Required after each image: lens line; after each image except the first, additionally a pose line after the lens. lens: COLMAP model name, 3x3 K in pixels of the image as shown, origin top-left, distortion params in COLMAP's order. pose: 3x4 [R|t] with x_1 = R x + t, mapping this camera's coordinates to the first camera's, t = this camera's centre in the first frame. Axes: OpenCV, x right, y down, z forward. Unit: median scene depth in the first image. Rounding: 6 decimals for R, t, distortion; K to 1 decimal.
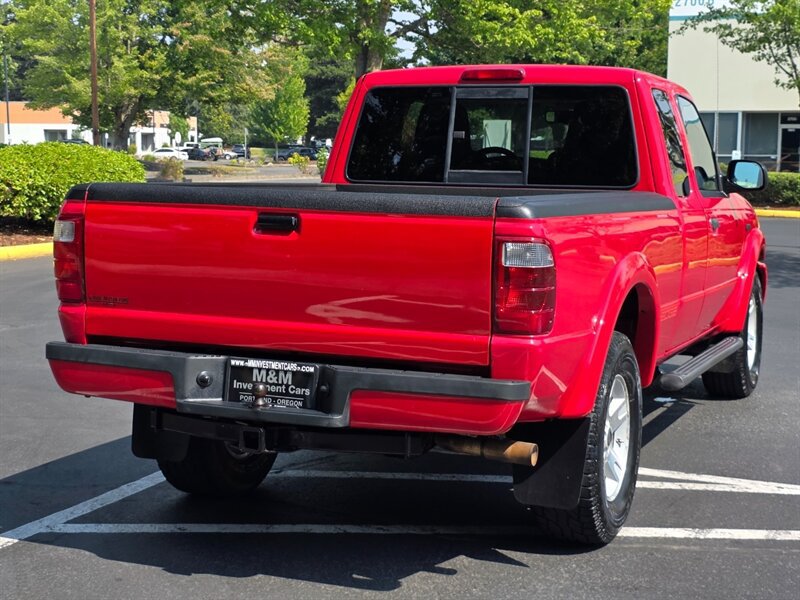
lens RADIAL K [[1367.1, 0, 382.8], [0, 1367.1, 301.9], [0, 0, 1]] dist [0.111518, -0.054349]
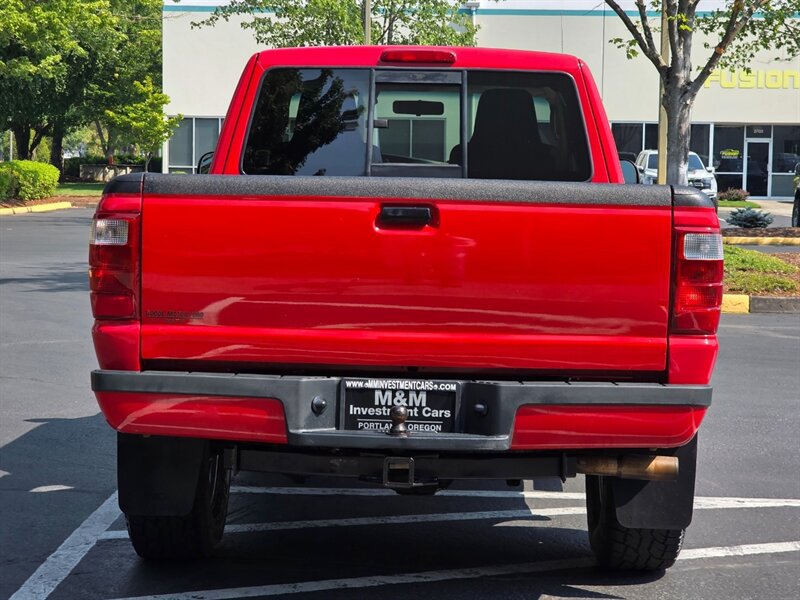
lens RADIAL K [[1652.7, 0, 402.0], [0, 1652.7, 266.7], [0, 0, 1]] dist [-0.400656, 3.502549]
pose [[0.929675, -0.018366, 0.367922, -0.450490], [0.035472, 0.998578, -0.039784, 0.014093], [-0.366668, 0.050037, 0.929005, 0.052014]]
